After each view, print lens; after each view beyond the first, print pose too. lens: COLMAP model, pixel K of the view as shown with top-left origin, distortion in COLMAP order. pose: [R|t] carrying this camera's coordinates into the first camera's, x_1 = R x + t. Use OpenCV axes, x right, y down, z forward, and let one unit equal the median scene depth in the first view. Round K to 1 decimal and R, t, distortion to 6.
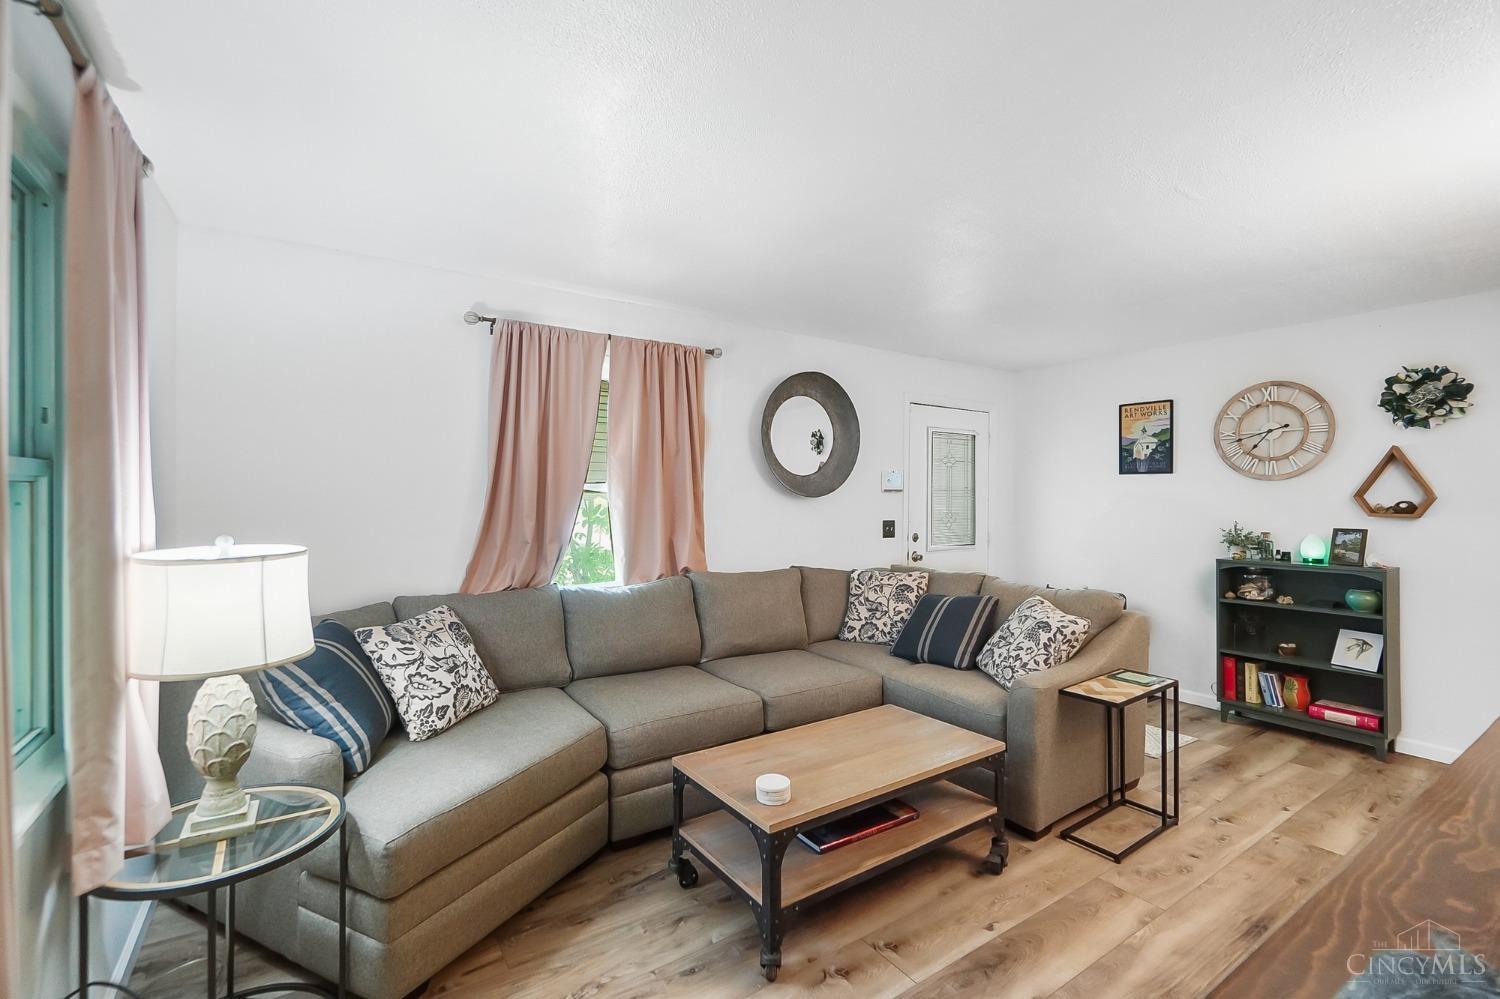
lens RADIAL K [[651.1, 0, 747.2], [0, 651.1, 493.2], [0, 0, 1]] dist [-0.002367, -0.001900]
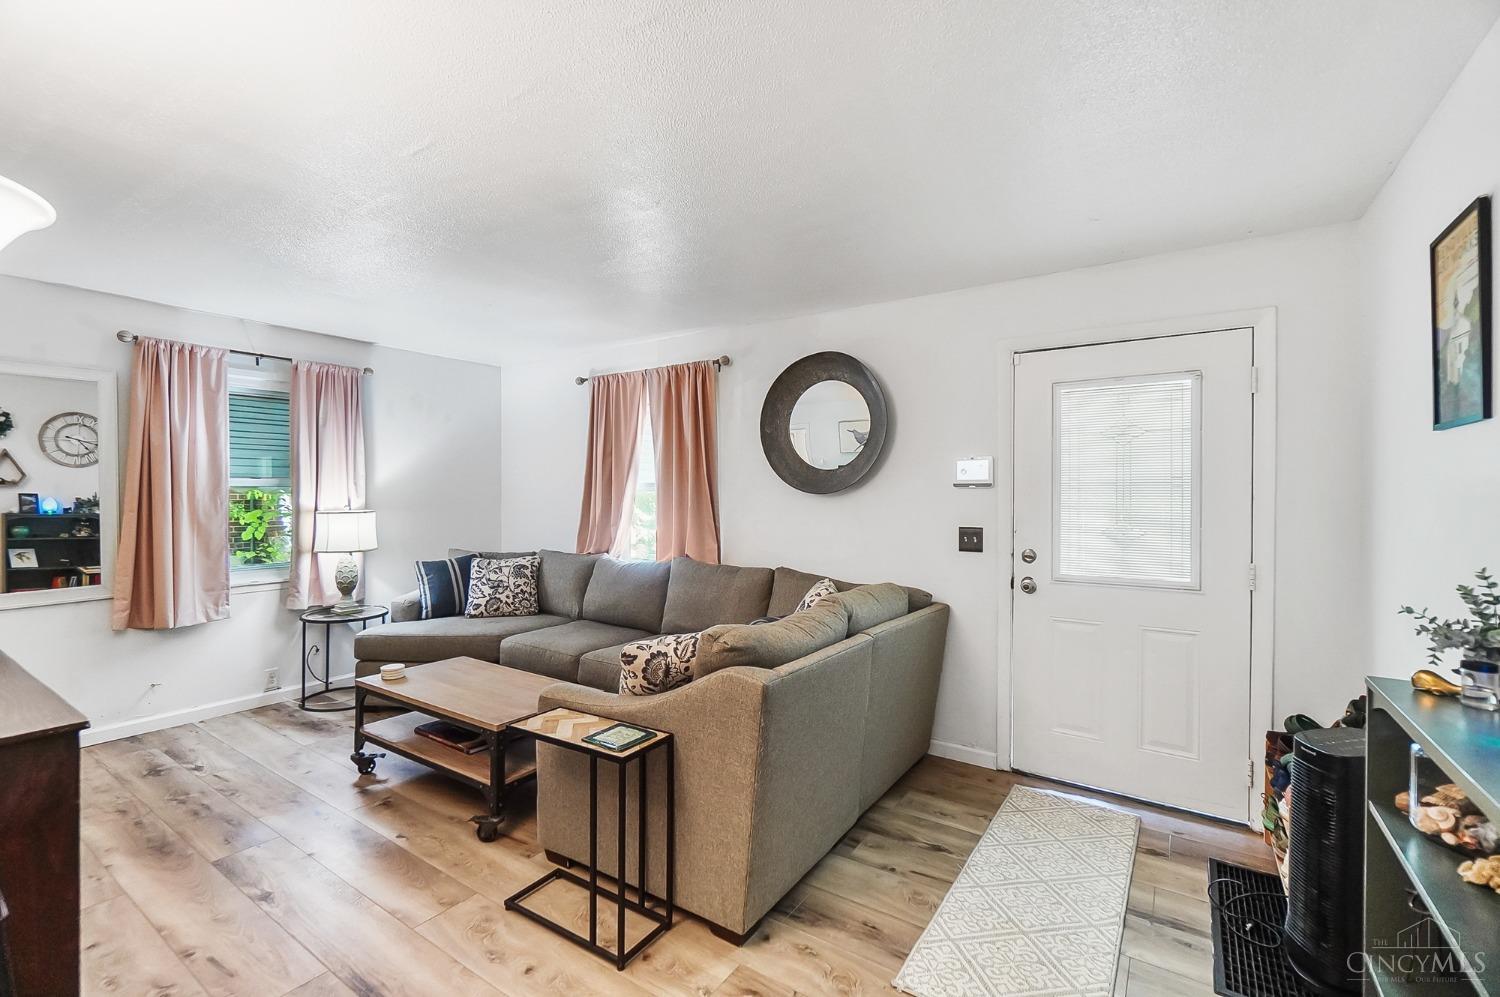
lens RADIAL K [[651.1, 0, 759.2], [0, 651.1, 502.1], [0, 0, 1]] dist [-0.002367, -0.001900]
pose [[0.387408, 0.006185, -0.921888, 1.082066], [-0.003883, 0.999980, 0.005077, 0.015534], [0.921900, 0.001613, 0.387424, 0.703207]]
